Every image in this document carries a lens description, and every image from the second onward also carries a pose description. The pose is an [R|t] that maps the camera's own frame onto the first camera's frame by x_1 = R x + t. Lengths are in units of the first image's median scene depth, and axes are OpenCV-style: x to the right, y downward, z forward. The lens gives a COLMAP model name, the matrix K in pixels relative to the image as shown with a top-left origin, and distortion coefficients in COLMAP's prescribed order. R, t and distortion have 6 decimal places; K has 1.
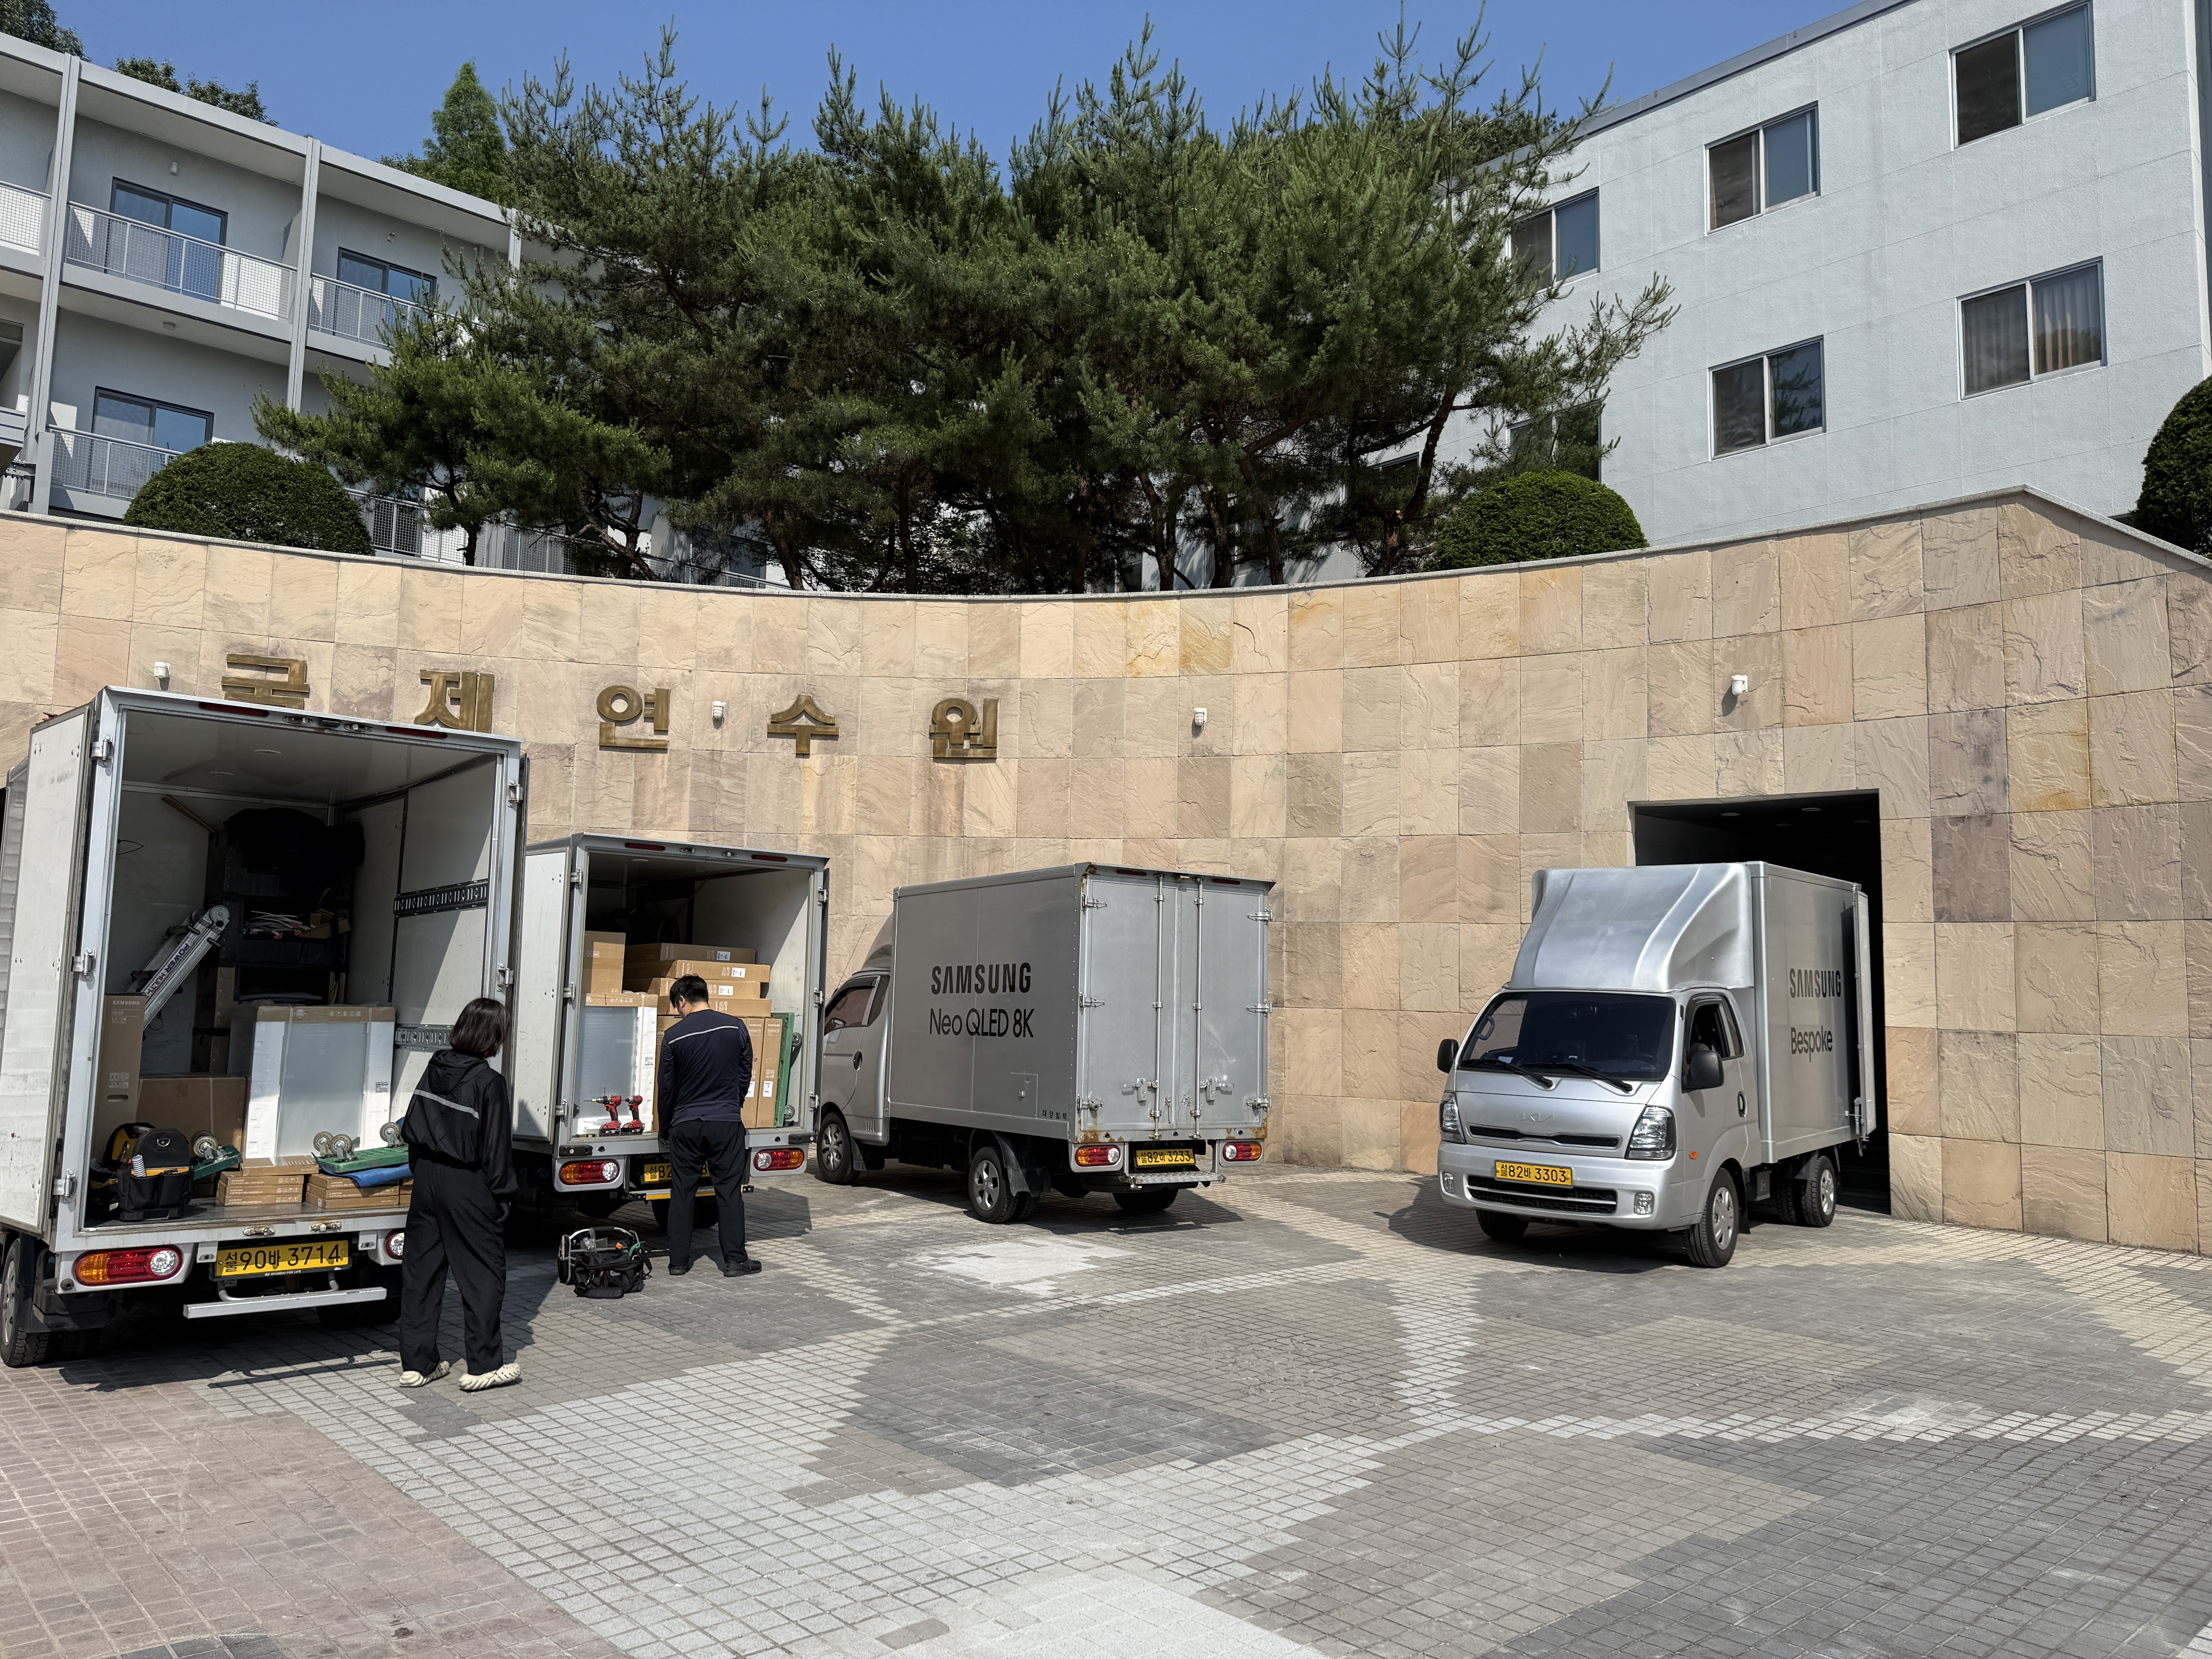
lens RADIAL K [[1535.2, 0, 1106.0], [0, 1535.2, 829.5], [0, 0, 1]] dist [0.045340, -0.054050]
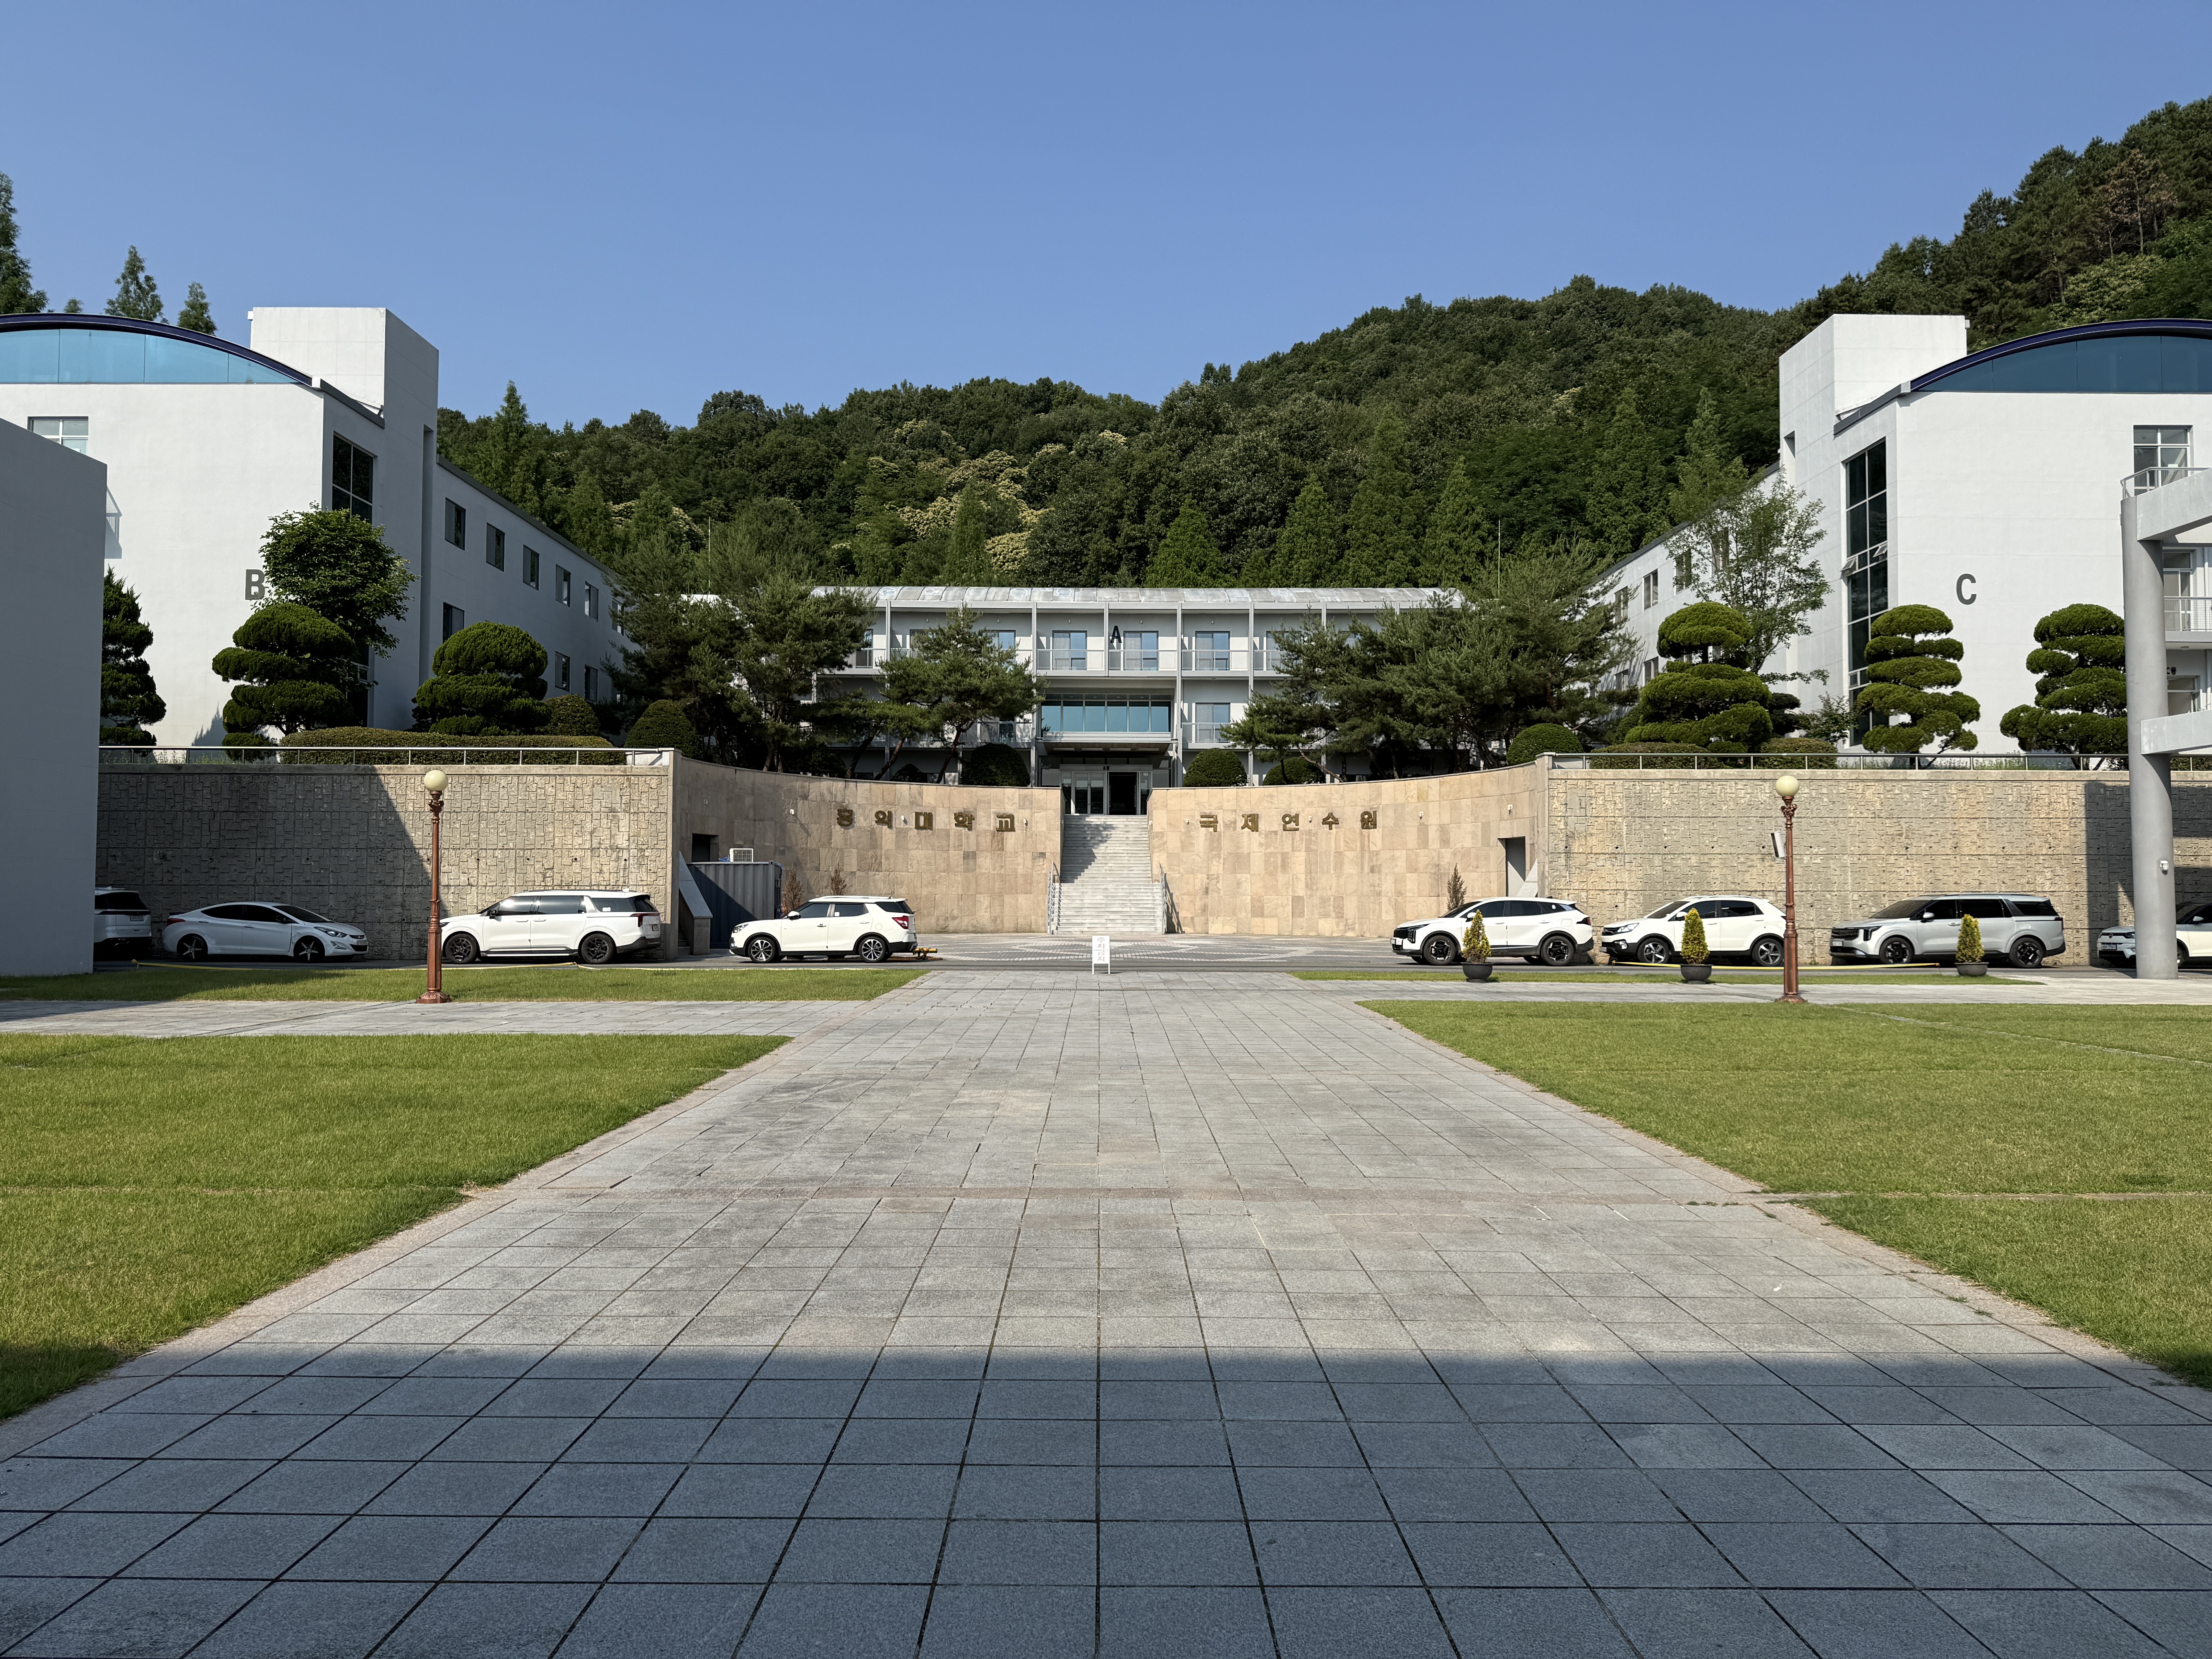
lens RADIAL K [[1535.2, 0, 1106.0], [0, 1535.2, 829.5], [0, 0, 1]] dist [0.045340, -0.054050]
pose [[0.734664, -0.044231, -0.676988, 1.871335], [0.083984, 0.996126, 0.026057, -0.186658], [0.673213, -0.075999, 0.735533, -2.030122]]
